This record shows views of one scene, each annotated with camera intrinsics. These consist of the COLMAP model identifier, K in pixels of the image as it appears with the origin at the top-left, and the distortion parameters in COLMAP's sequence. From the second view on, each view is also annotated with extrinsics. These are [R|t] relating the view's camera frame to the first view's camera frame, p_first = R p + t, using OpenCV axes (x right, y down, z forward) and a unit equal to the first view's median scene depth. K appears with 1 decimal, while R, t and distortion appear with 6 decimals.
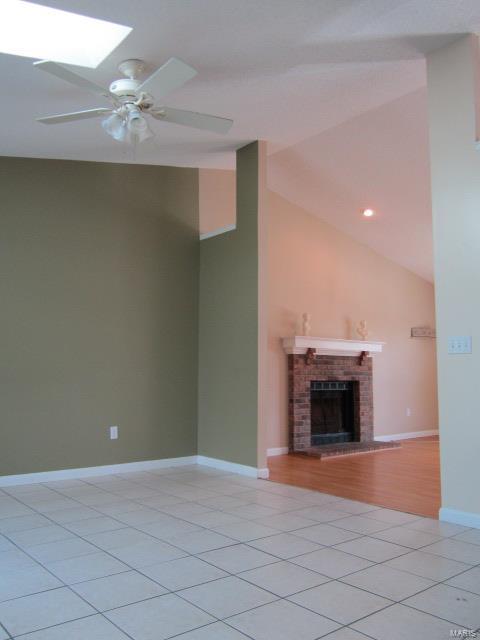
lens RADIAL K [[526.5, 0, 240.2], [0, 526.5, 318.5], [0, 0, 1]] dist [-0.042584, 0.000012]
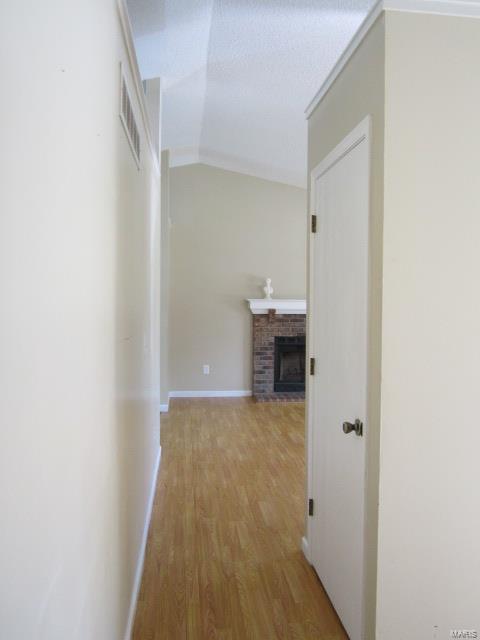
lens RADIAL K [[526.5, 0, 239.9], [0, 526.5, 319.5], [0, 0, 1]] dist [-0.042584, 0.000012]
pose [[0.828456, 0.009002, -0.559982, 0.684453], [0.063087, 0.992007, 0.109280, -0.047987], [0.556490, -0.125861, 0.821266, 0.007893]]
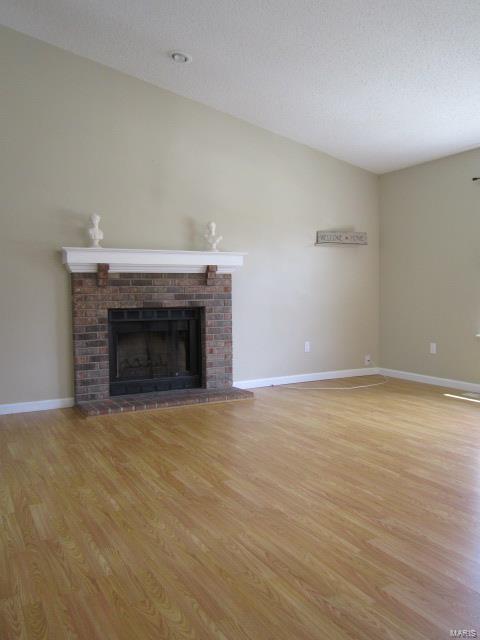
lens RADIAL K [[526.5, 0, 237.6], [0, 526.5, 319.0], [0, 0, 1]] dist [-0.042584, 0.000012]
pose [[0.980039, -0.020042, -0.197793, 0.431395], [0.048081, 0.989265, 0.137998, 0.038771], [0.192904, -0.144753, 0.970482, 0.309060]]
